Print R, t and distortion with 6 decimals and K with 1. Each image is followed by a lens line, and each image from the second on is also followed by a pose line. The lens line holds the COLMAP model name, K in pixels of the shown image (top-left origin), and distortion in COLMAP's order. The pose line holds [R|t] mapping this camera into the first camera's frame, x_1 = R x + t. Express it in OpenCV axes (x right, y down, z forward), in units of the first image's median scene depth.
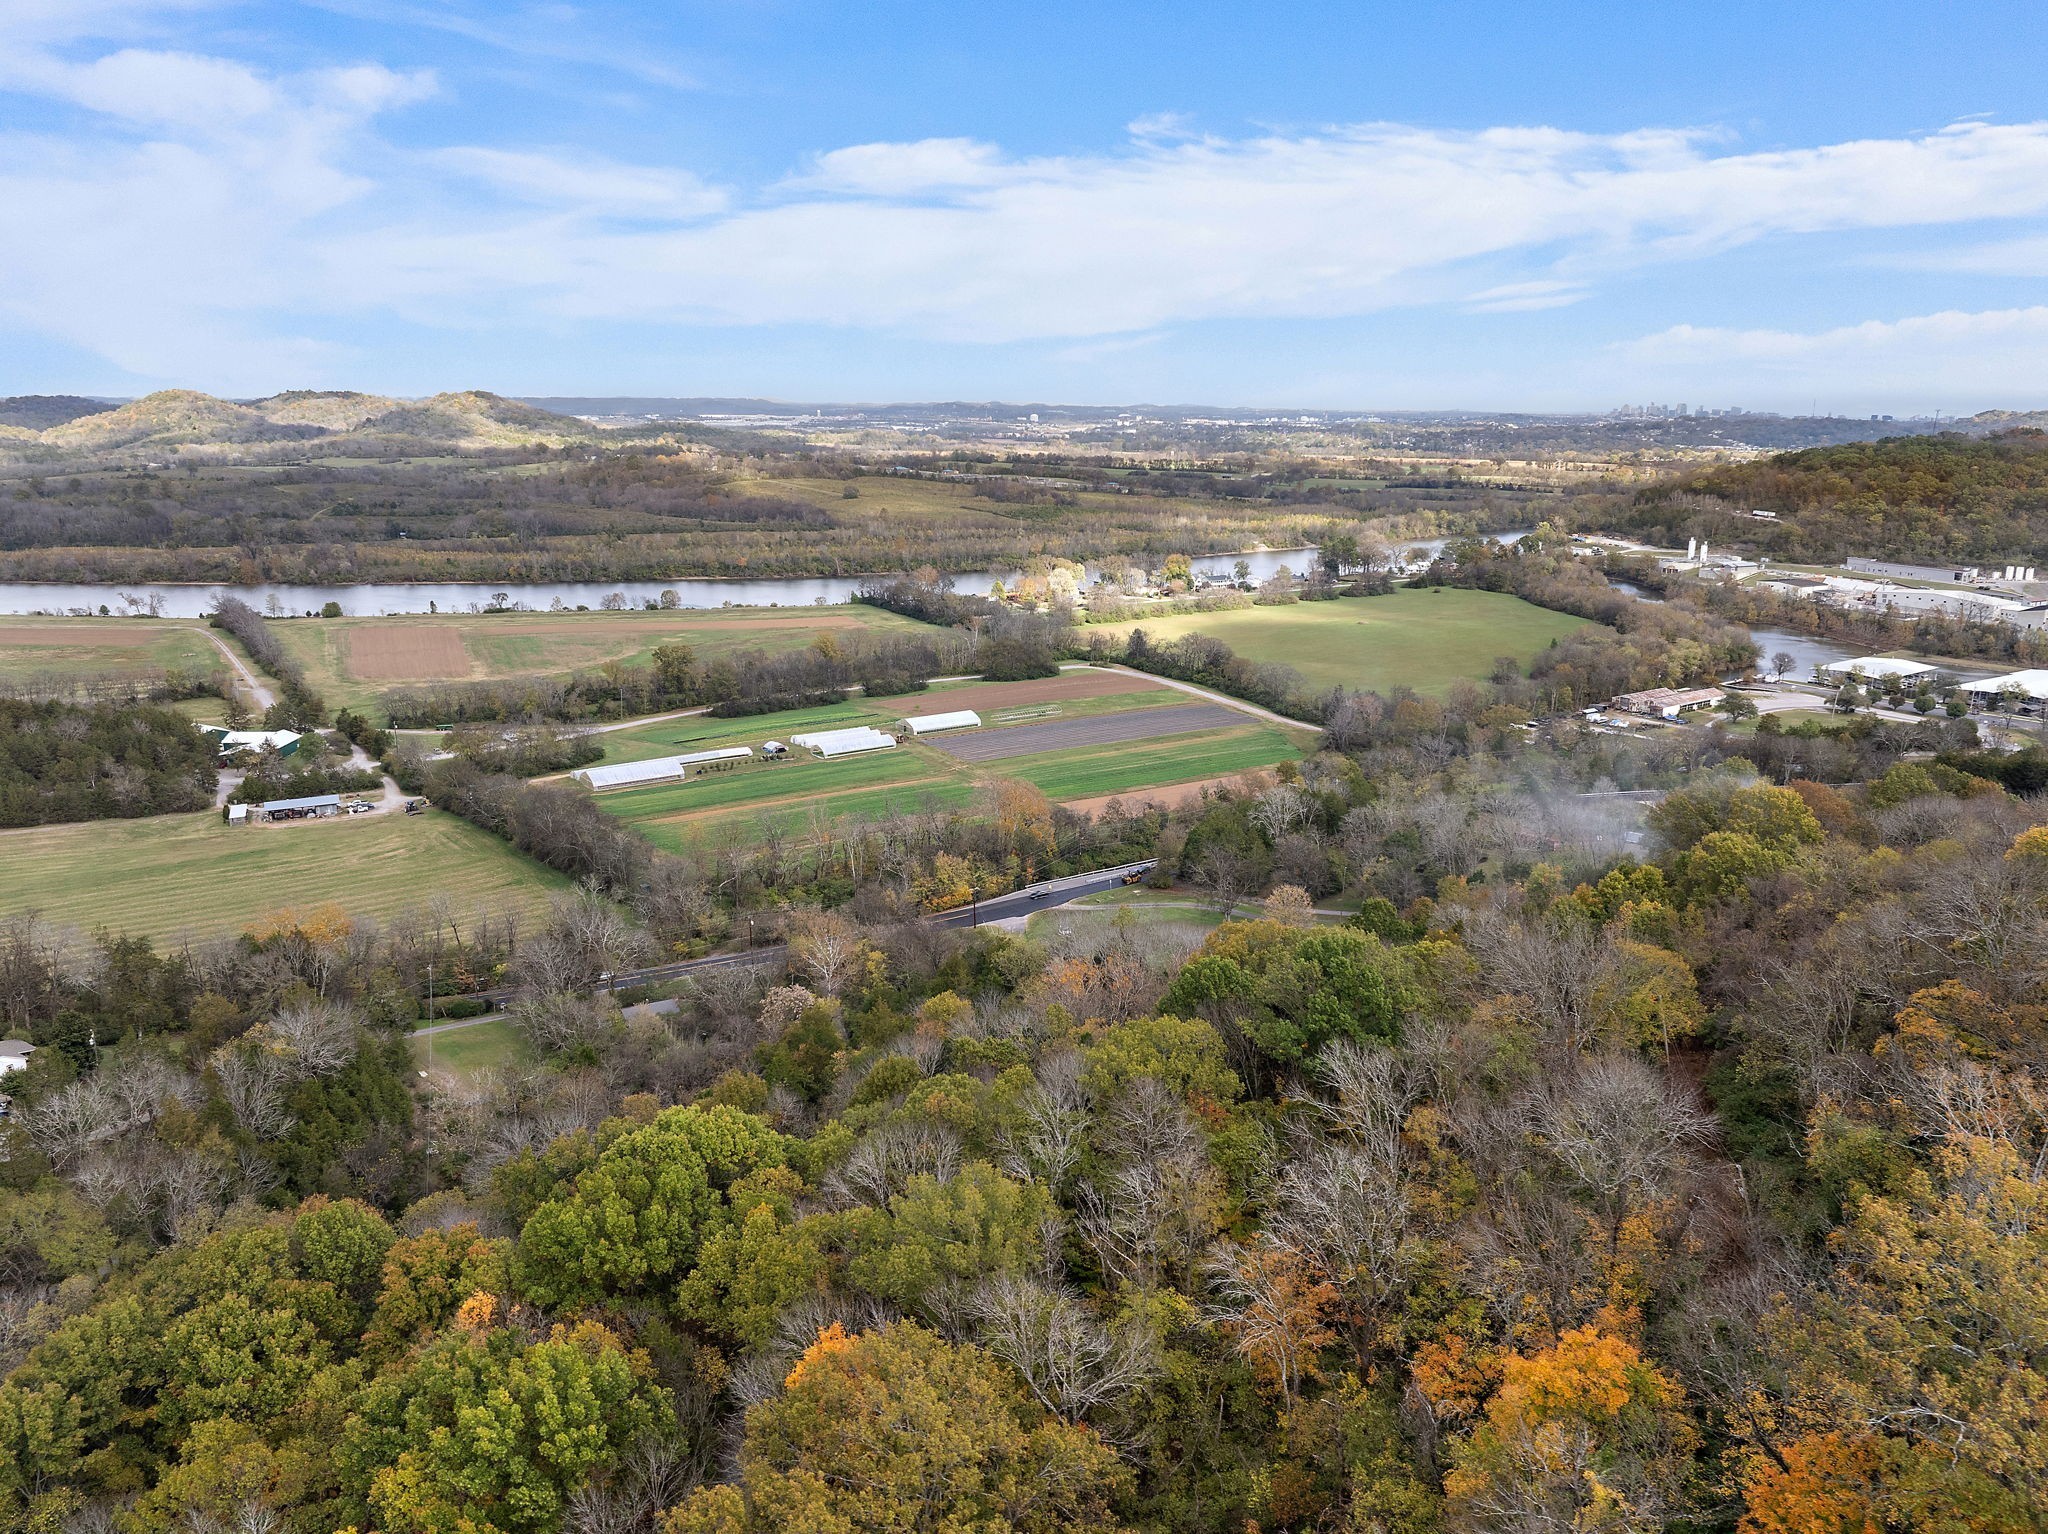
lens RADIAL K [[1462.1, 0, 1033.9], [0, 1462.1, 755.2], [0, 0, 1]] dist [-0.036729, -0.005931]
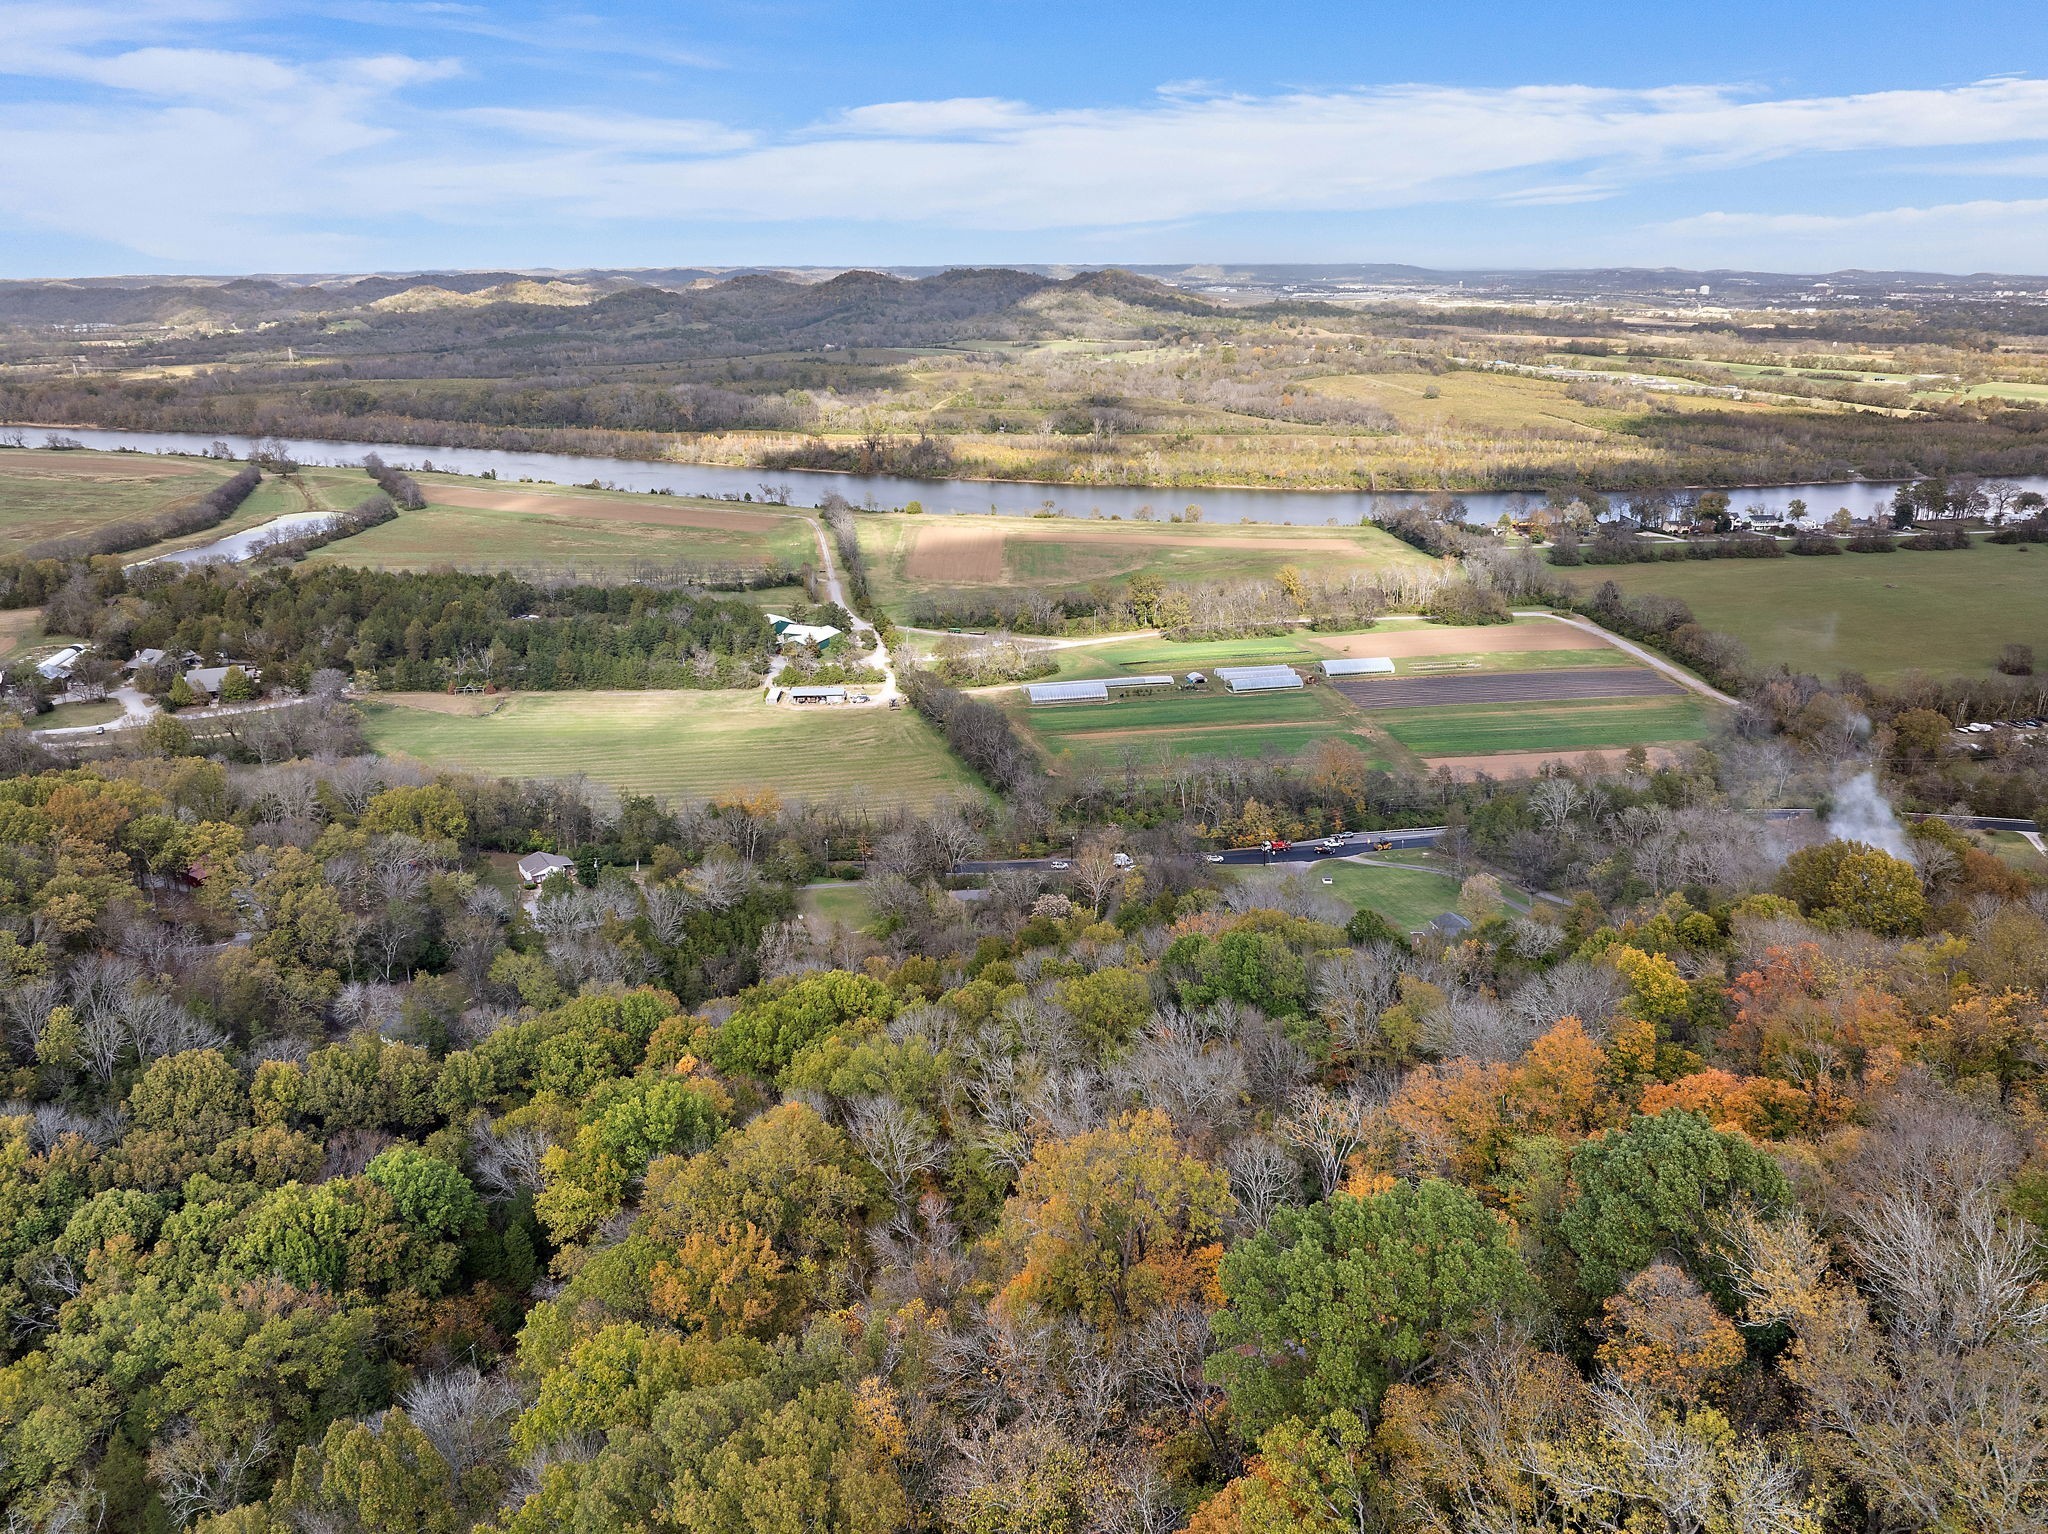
lens RADIAL K [[1461.7, 0, 1034.0], [0, 1461.7, 776.0], [0, 0, 1]] dist [-0.027478, -0.020110]
pose [[0.911634, 0.124835, -0.391586, 0.099744], [-0.084873, 0.989401, 0.117826, -0.031938], [0.402145, -0.074179, 0.912566, -0.065017]]
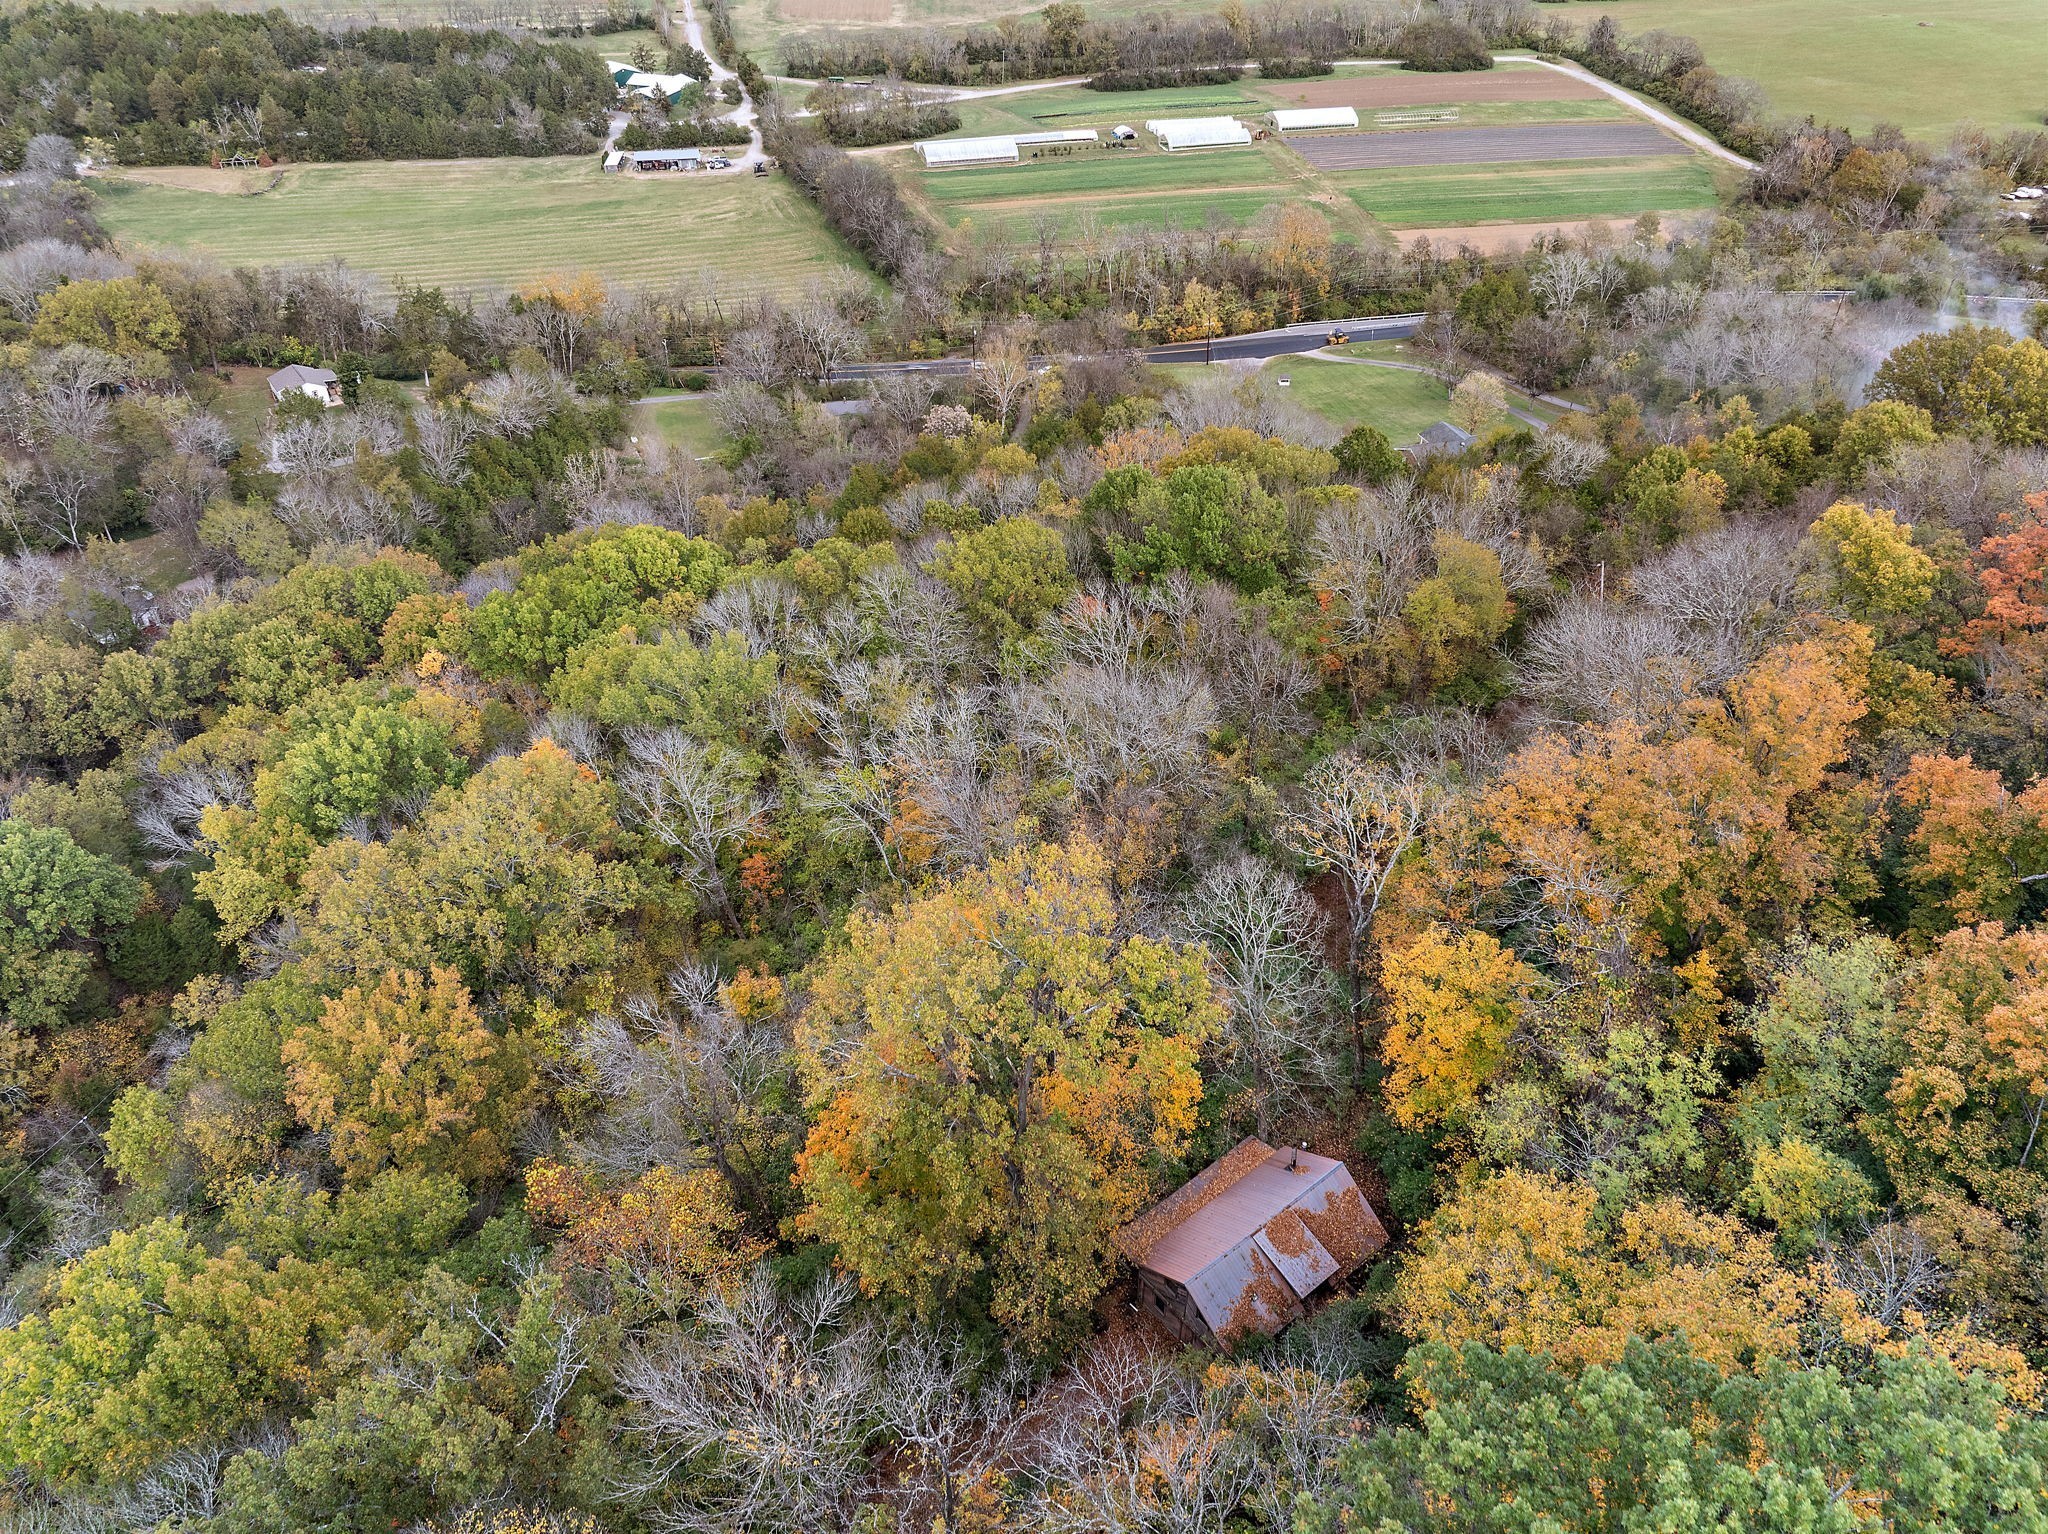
lens RADIAL K [[1433.4, 0, 1029.0], [0, 1433.4, 758.0], [0, 0, 1]] dist [-0.037022, -0.003071]
pose [[0.932031, 0.219111, -0.288633, 0.074810], [-0.078996, 0.900188, 0.428276, -0.018676], [0.353664, -0.376366, 0.856312, 0.011361]]
